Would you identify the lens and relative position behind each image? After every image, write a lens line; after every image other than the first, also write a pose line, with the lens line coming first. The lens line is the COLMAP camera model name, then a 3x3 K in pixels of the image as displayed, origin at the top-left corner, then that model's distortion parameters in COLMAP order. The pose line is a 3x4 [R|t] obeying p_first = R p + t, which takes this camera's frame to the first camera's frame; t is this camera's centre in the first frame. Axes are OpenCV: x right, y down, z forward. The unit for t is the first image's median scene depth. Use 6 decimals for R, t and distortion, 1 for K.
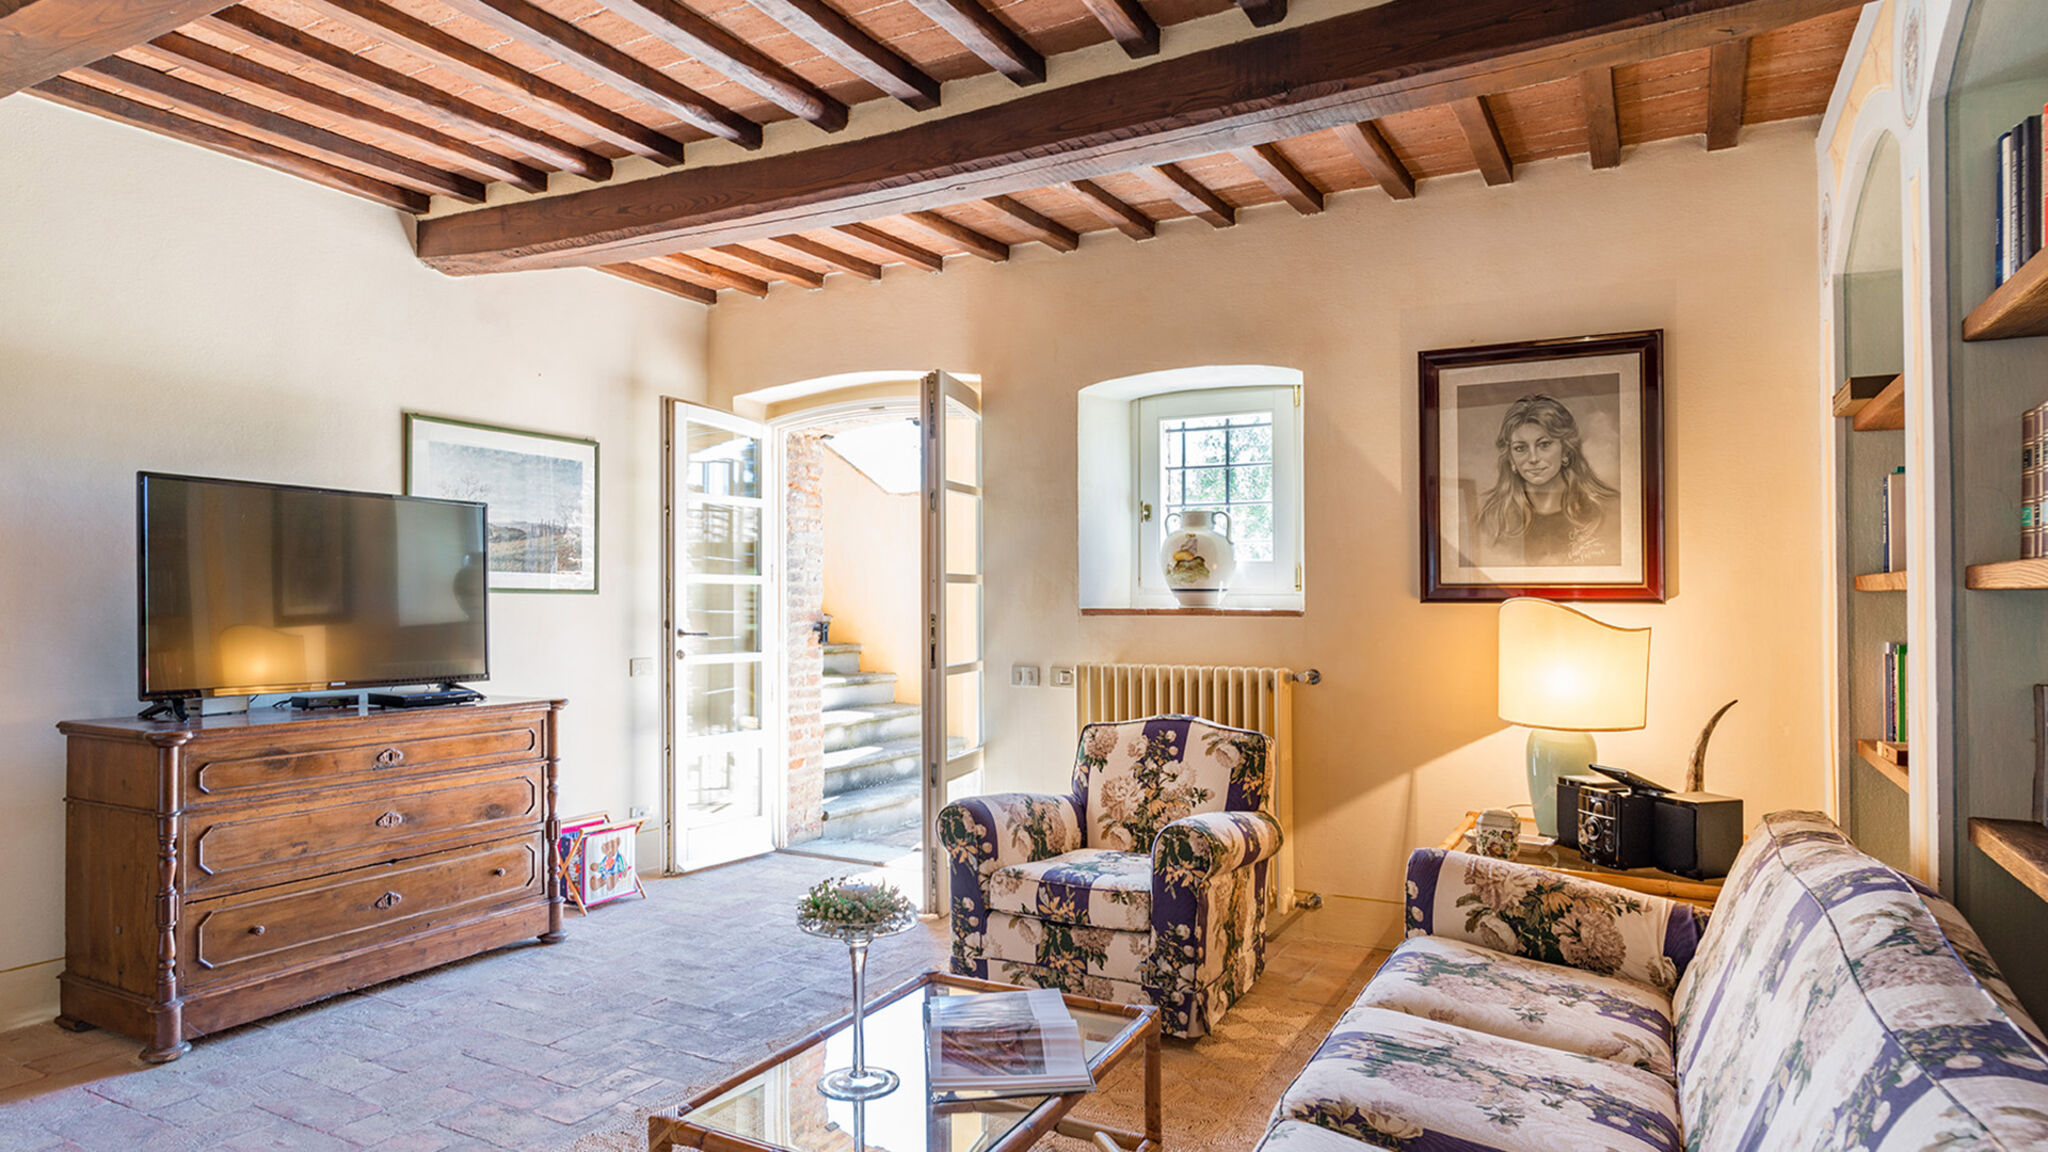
lens RADIAL K [[1184.2, 0, 1026.3], [0, 1184.2, 593.9], [0, 0, 1]] dist [-0.005880, 0.000454]
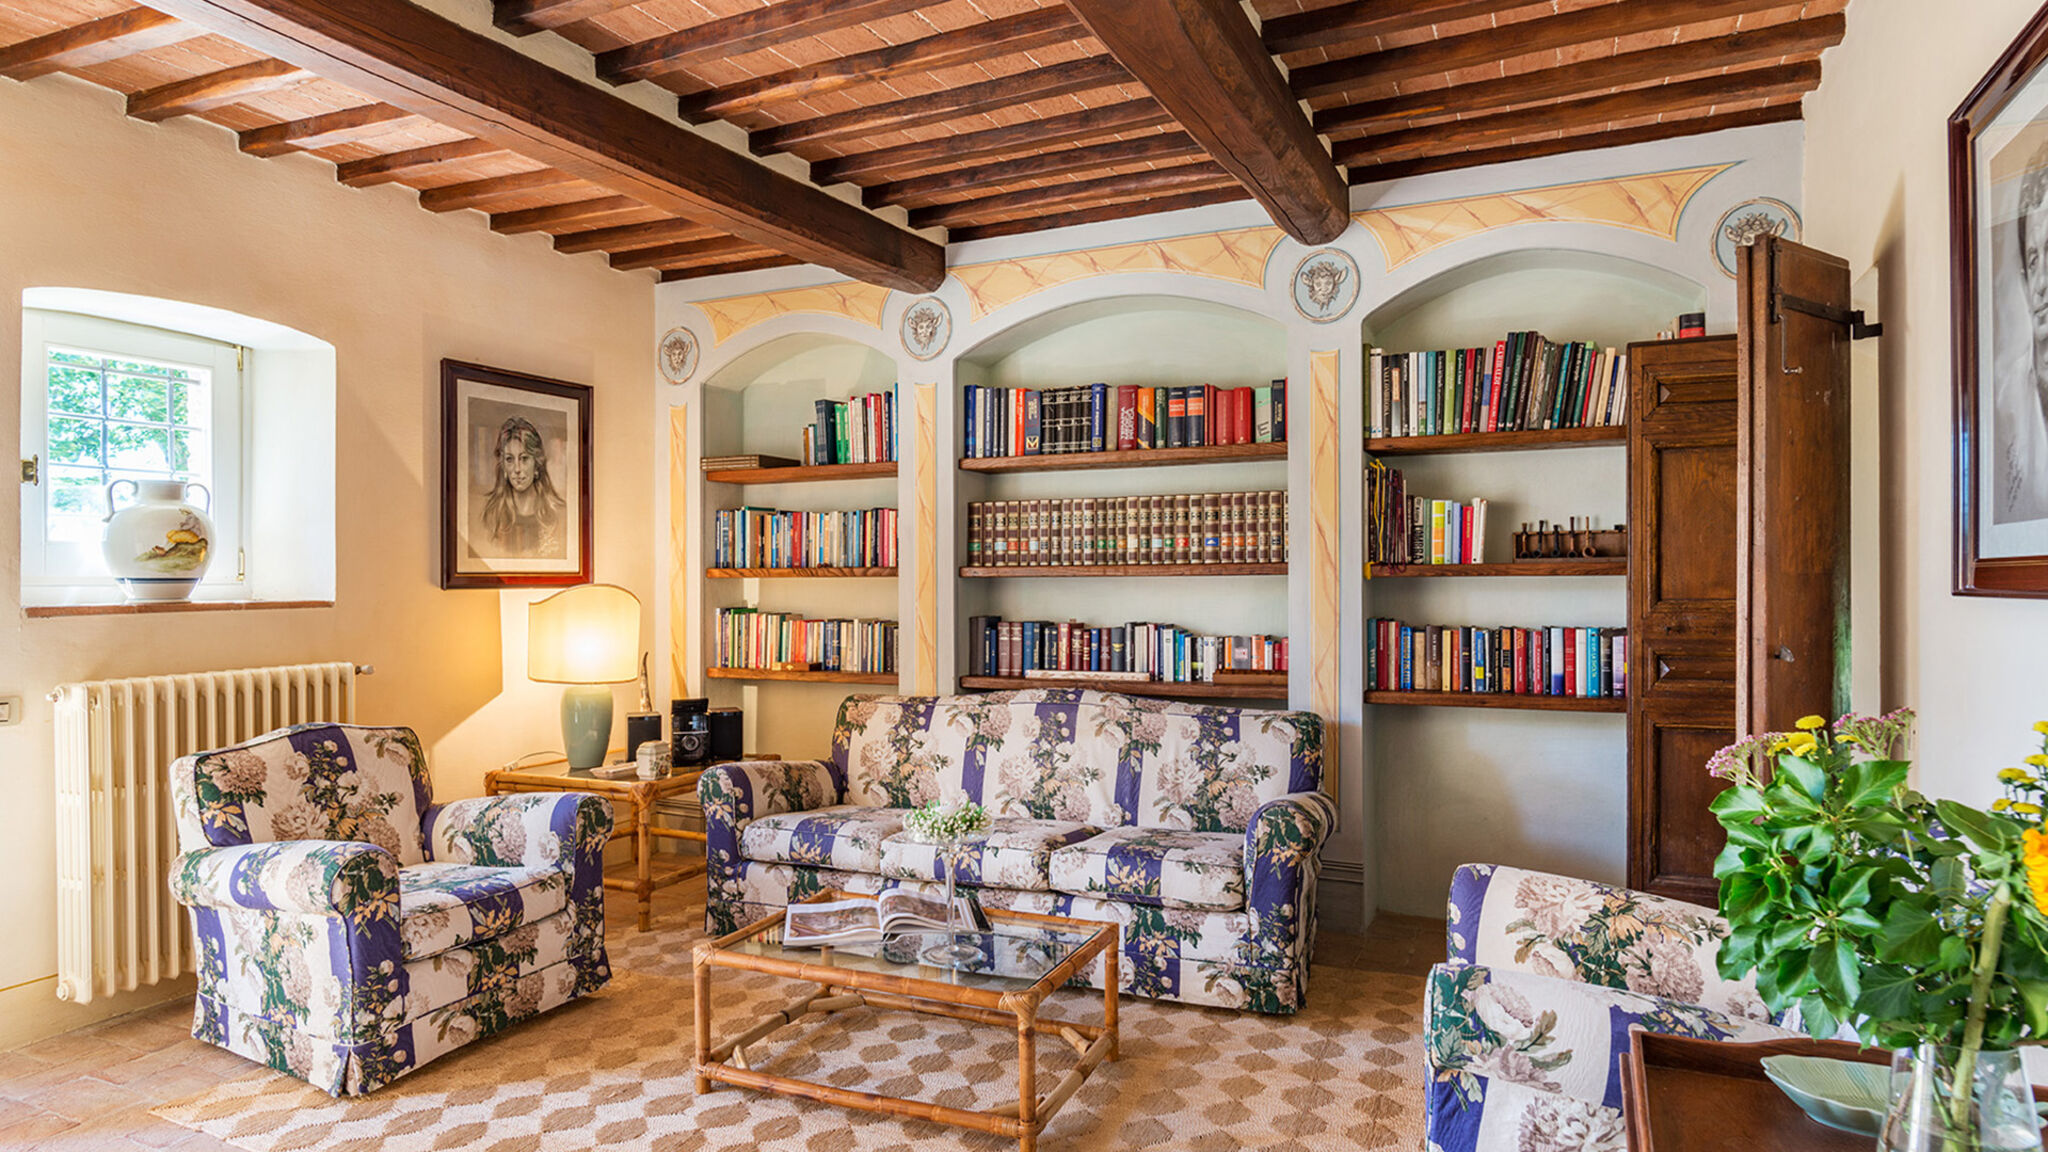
lens RADIAL K [[1184.2, 0, 1026.5], [0, 1184.2, 572.4], [0, 0, 1]] dist [-0.005880, 0.000454]
pose [[-0.072036, 0.000509, 0.997402, -0.808672], [0.006780, 0.999977, -0.000021, -0.005221], [-0.997379, 0.006760, -0.072038, 0.563284]]
